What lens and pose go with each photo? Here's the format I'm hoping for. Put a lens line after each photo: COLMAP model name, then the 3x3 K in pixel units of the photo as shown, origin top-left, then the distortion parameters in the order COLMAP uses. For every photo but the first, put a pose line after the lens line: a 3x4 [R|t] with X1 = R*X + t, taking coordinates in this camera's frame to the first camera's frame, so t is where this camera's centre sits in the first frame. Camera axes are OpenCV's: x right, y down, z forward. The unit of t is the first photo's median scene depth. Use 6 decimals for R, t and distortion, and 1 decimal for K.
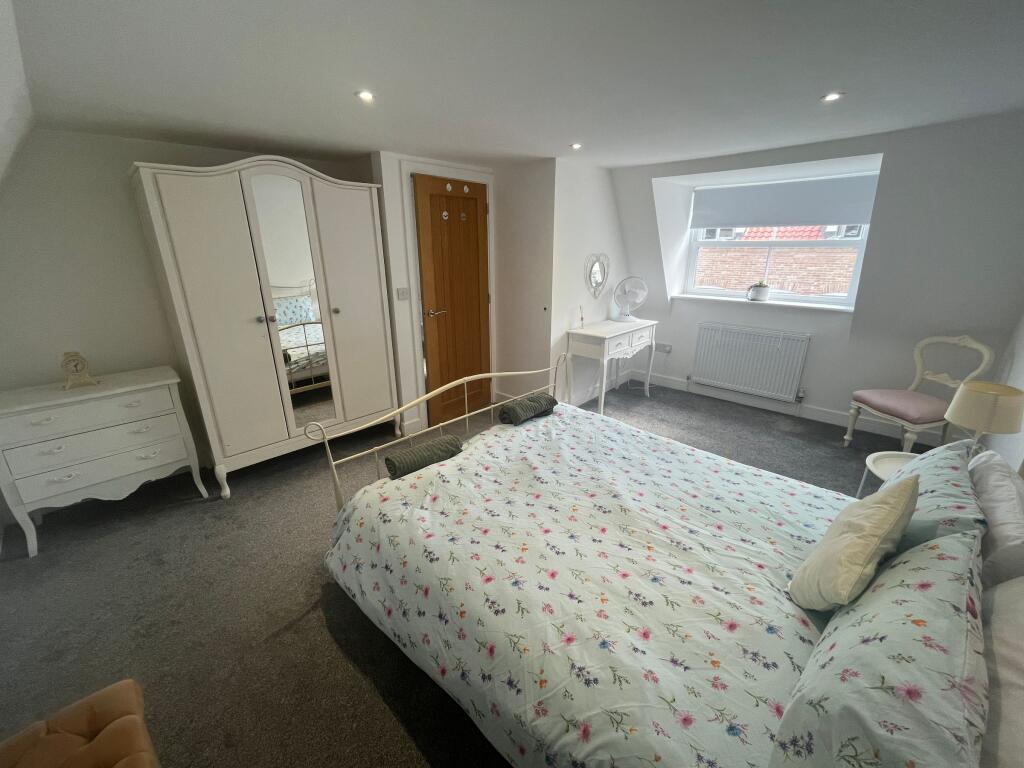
lens RADIAL K [[415.3, 0, 512.8], [0, 415.3, 388.4], [0, 0, 1]] dist [-0.004844, 0.001045]
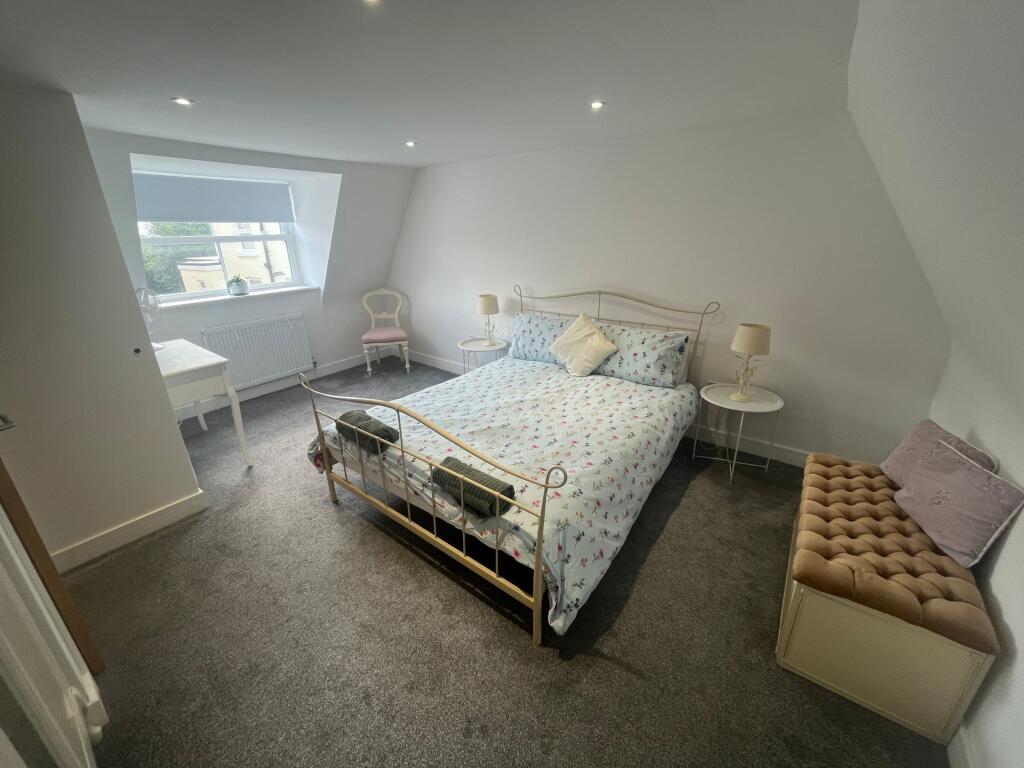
lens RADIAL K [[415.3, 0, 513.1], [0, 415.3, 379.8], [0, 0, 1]] dist [-0.004844, 0.001045]
pose [[-0.134431, -0.333377, 0.933160, -1.209969], [0.342000, 0.868235, 0.359450, -0.387710], [-0.930035, 0.367462, -0.002703, 1.071316]]
